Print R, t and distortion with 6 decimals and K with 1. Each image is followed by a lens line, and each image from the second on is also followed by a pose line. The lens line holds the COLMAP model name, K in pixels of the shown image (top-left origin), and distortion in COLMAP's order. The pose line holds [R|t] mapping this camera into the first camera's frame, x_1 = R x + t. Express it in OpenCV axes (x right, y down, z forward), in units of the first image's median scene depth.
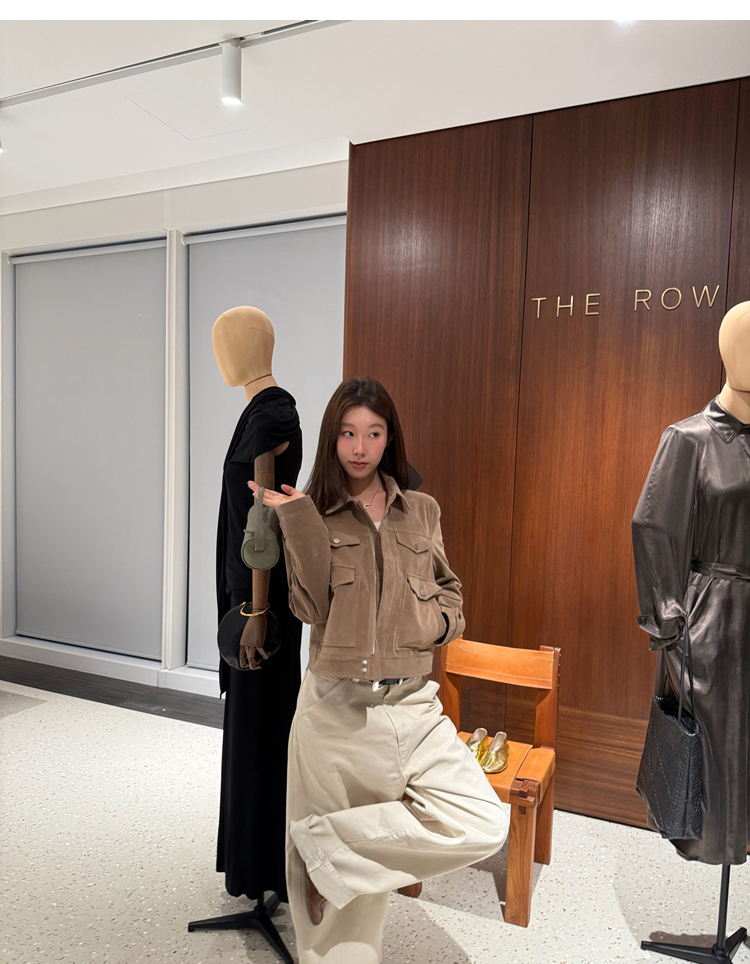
lens RADIAL K [[704.1, 0, 379.5], [0, 704.1, 521.7], [0, 0, 1]] dist [0.081448, -0.115123]
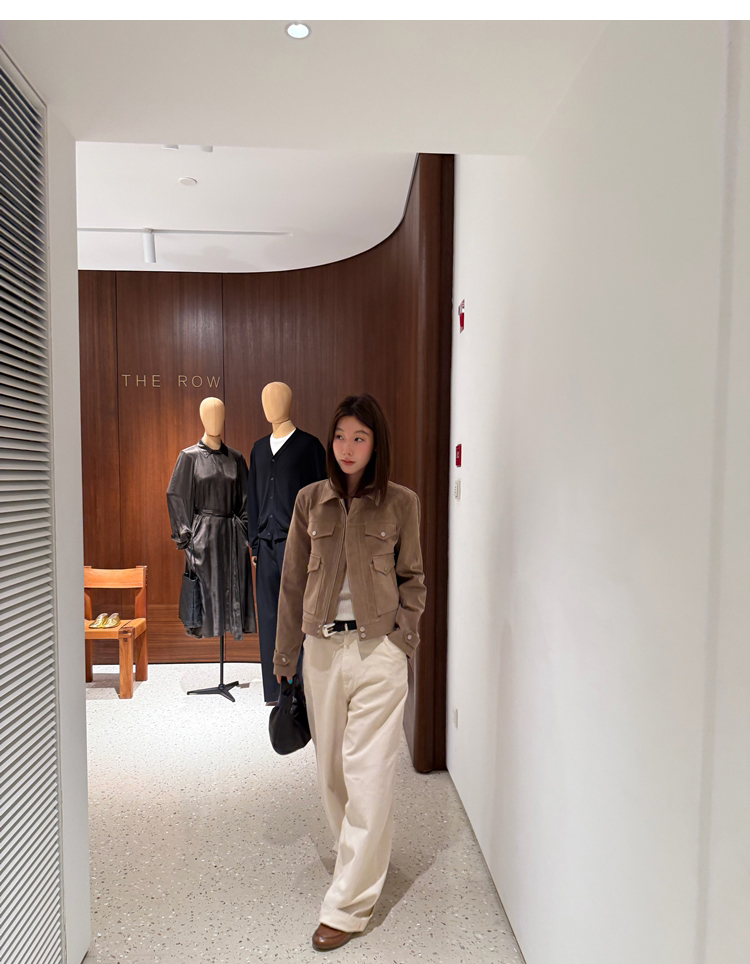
lens RADIAL K [[704.1, 0, 379.5], [0, 704.1, 521.7], [0, 0, 1]] dist [0.081448, -0.115123]
pose [[0.880729, -0.054026, 0.470529, -0.104626], [0.058563, 0.998271, 0.005004, 0.111806], [-0.469986, 0.023148, 0.882370, -1.221033]]
